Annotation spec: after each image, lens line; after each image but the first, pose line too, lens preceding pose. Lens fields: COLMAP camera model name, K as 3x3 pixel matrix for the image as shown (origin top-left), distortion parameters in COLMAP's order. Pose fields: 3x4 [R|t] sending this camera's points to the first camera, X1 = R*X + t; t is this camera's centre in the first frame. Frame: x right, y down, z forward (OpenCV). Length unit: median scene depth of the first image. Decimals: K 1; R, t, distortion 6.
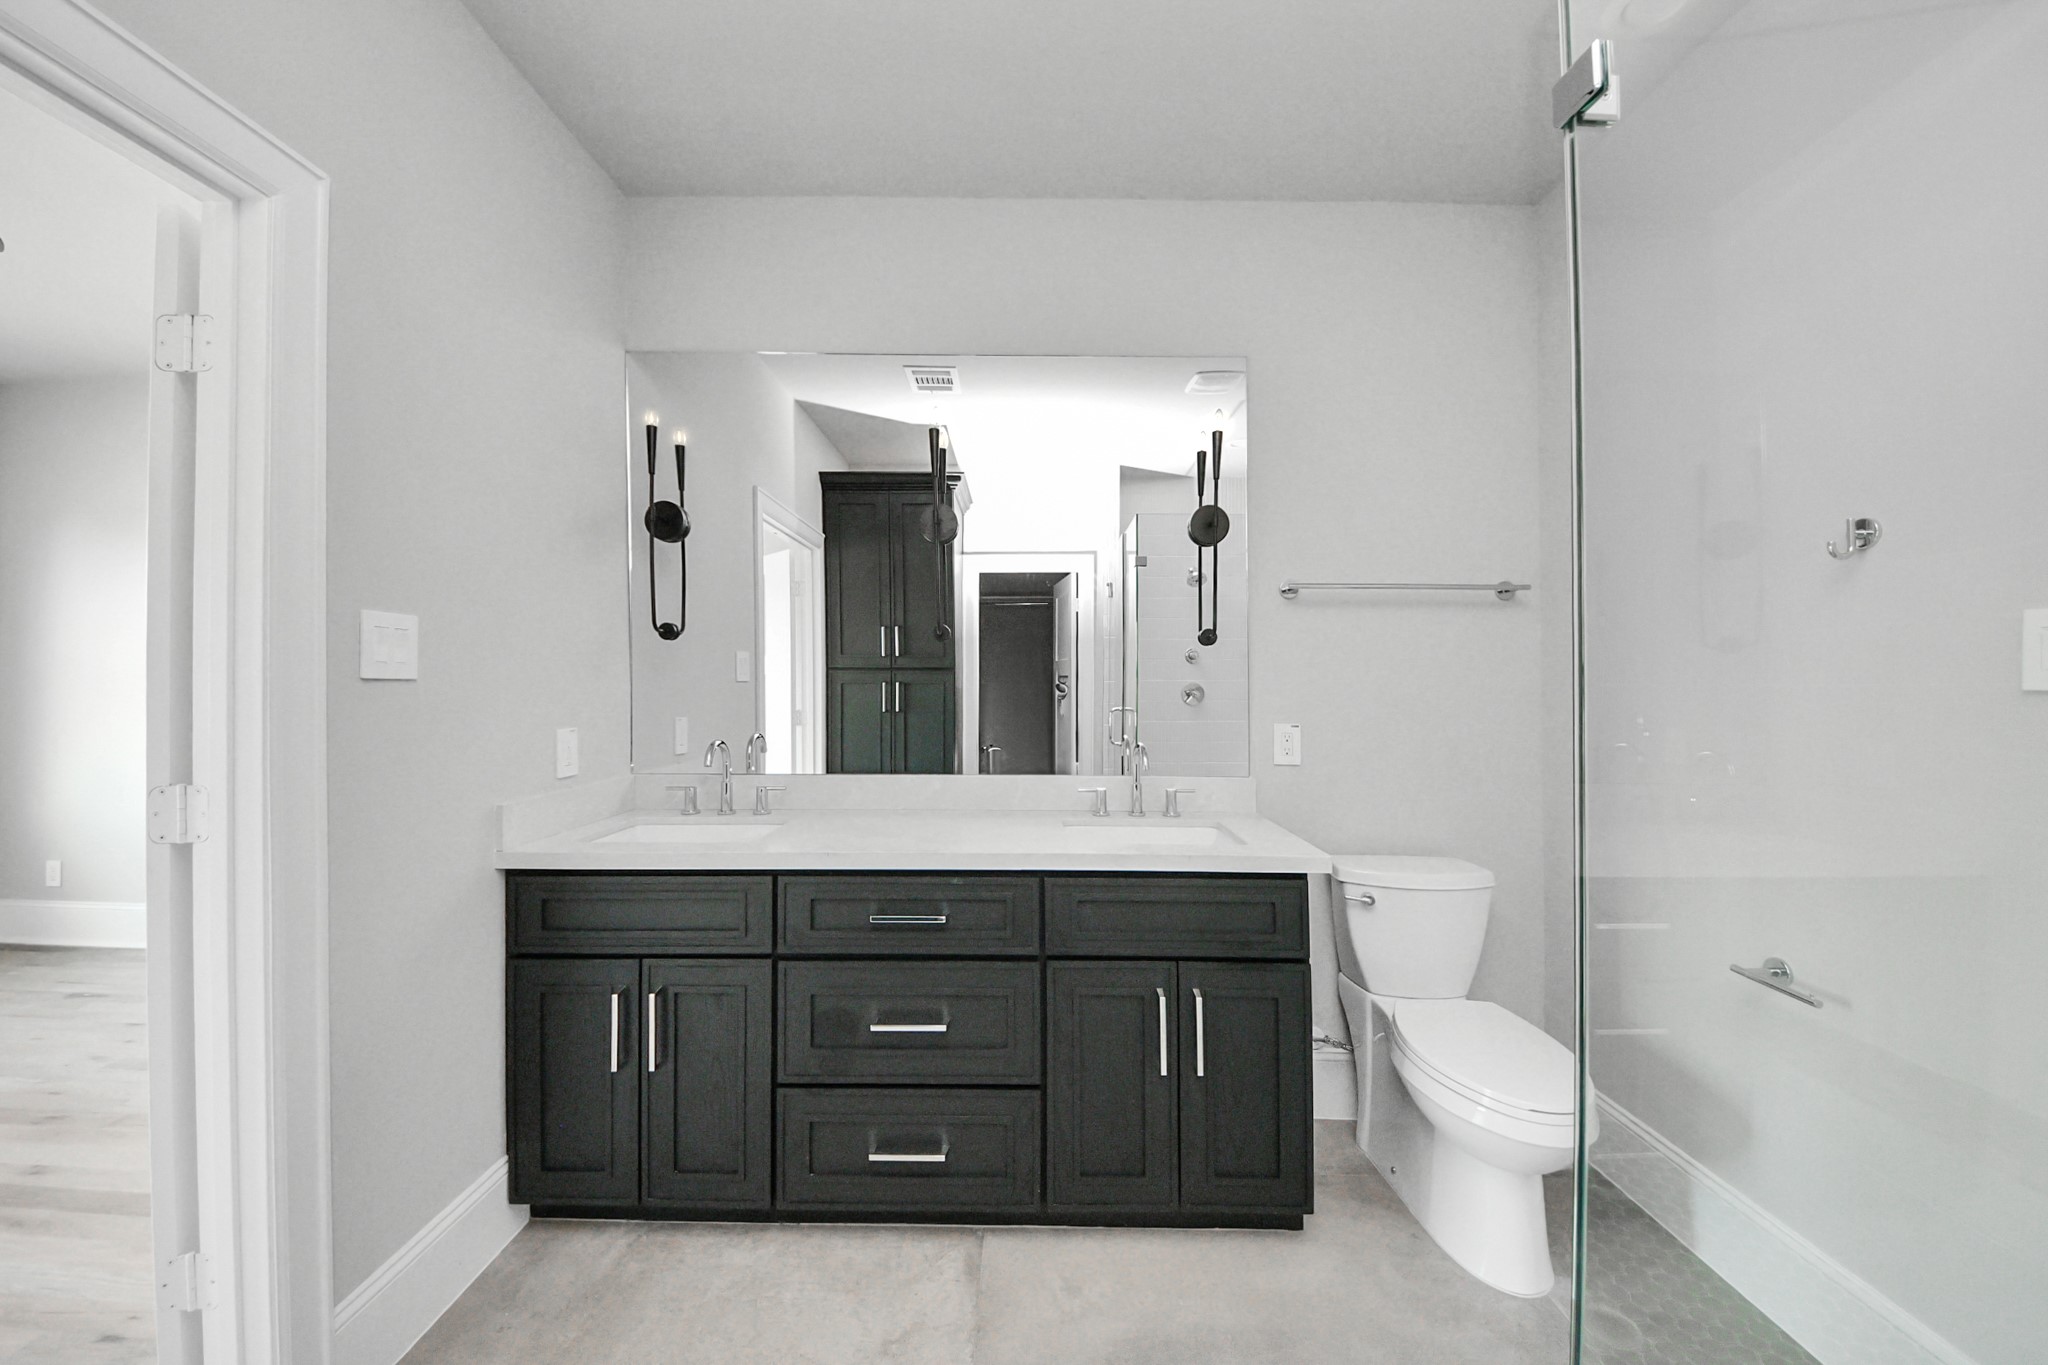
lens RADIAL K [[732.1, 0, 1025.7], [0, 732.1, 691.0], [0, 0, 1]] dist [0.043855, -0.023649]
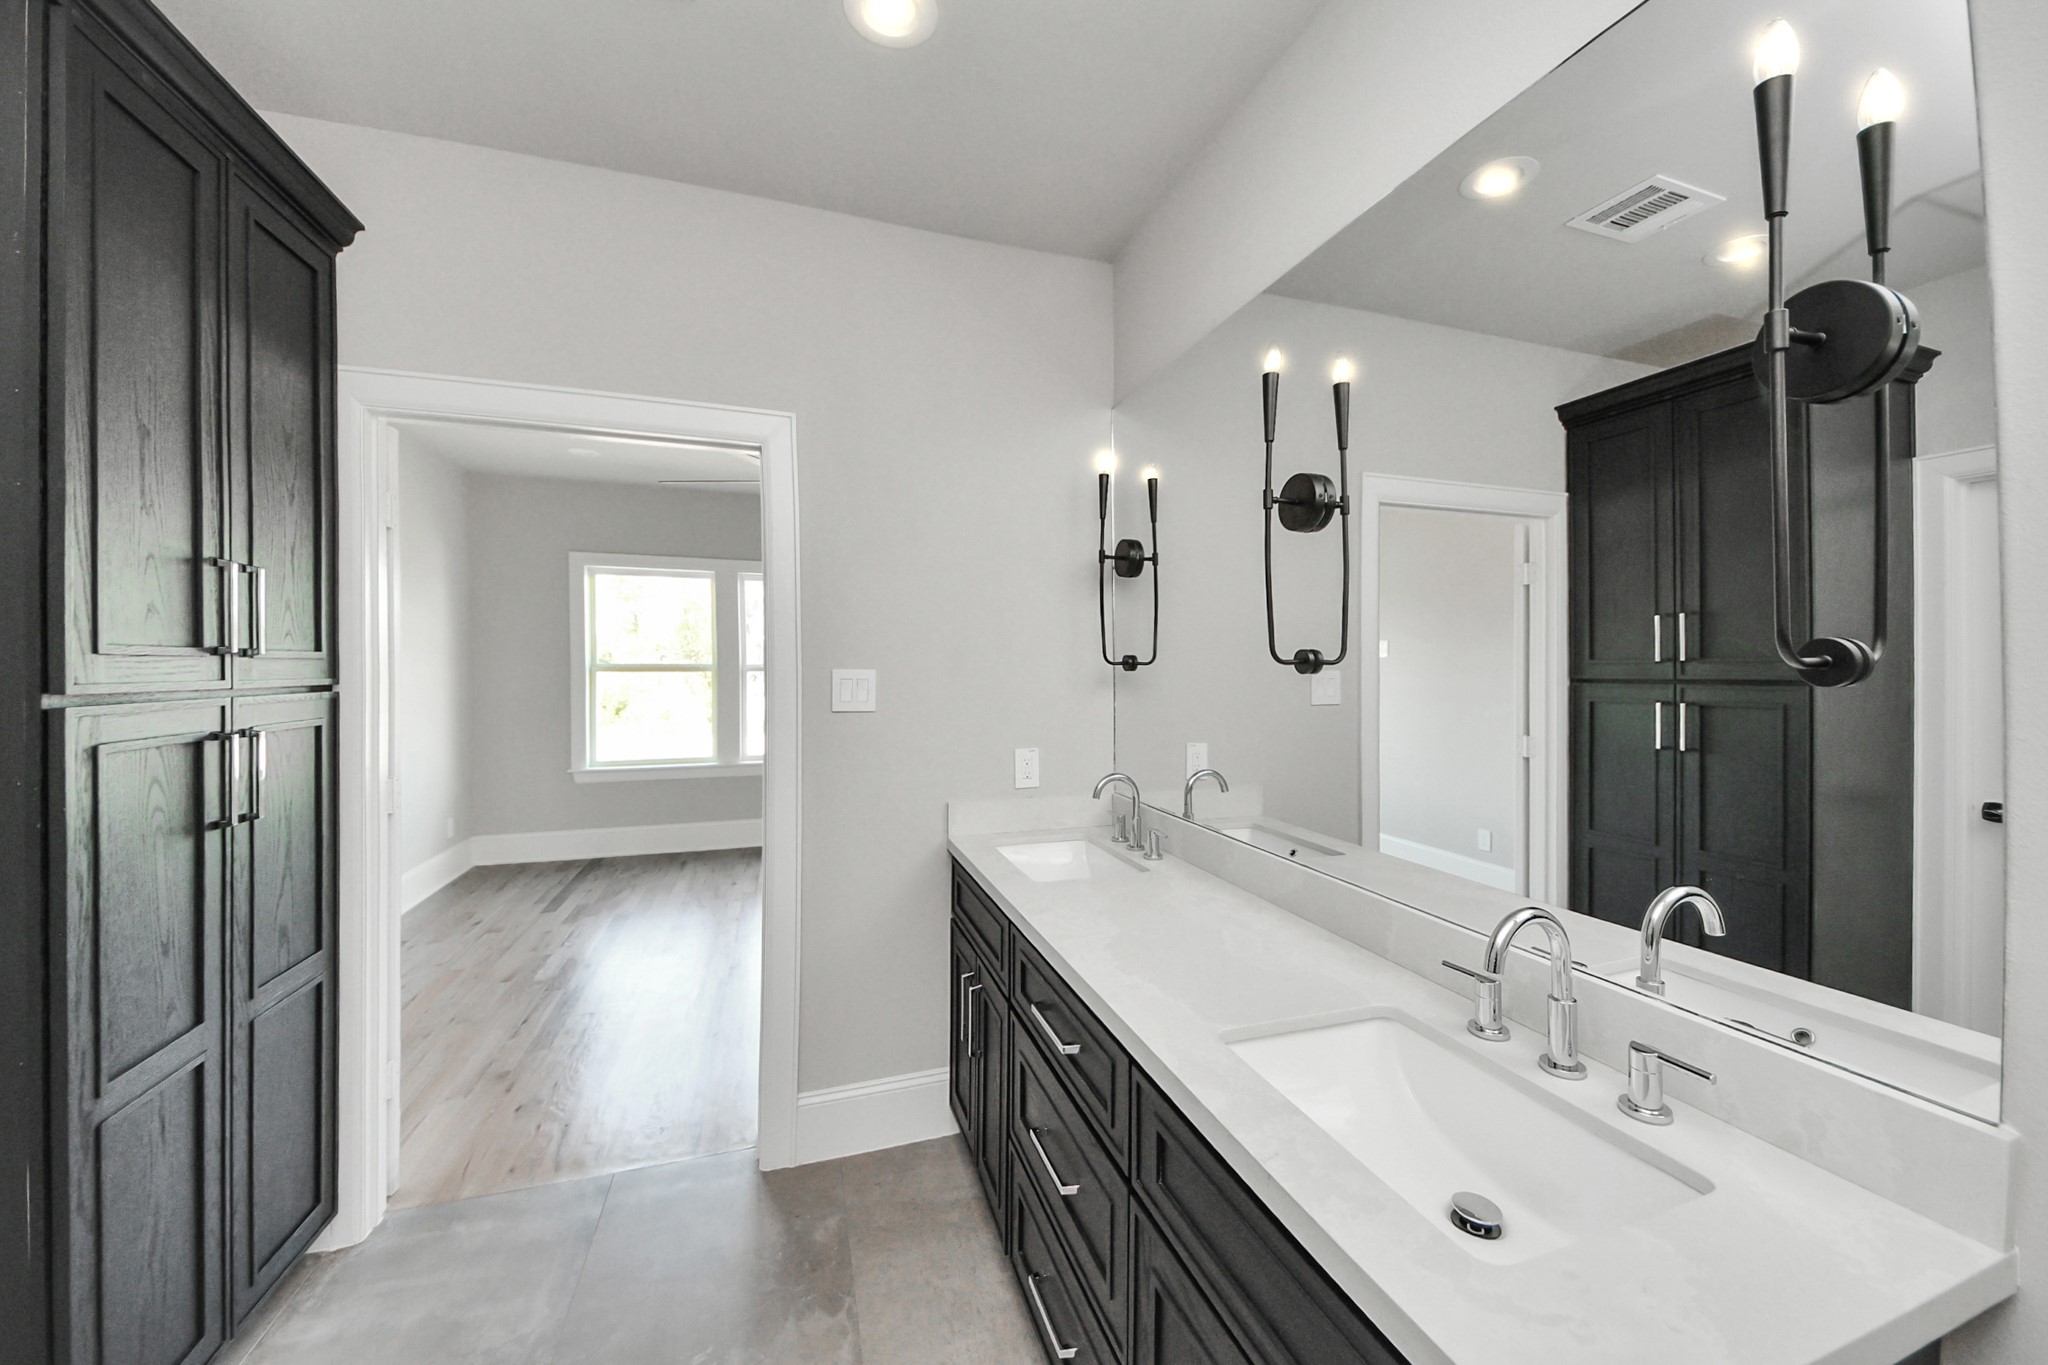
lens RADIAL K [[732.1, 0, 1025.7], [0, 732.1, 691.0], [0, 0, 1]] dist [0.043855, -0.023649]
pose [[0.327036, 0.007886, -0.944979, 0.235975], [-0.004869, 0.999966, 0.006660, -0.023687], [0.944999, 0.002422, 0.327063, 0.273622]]
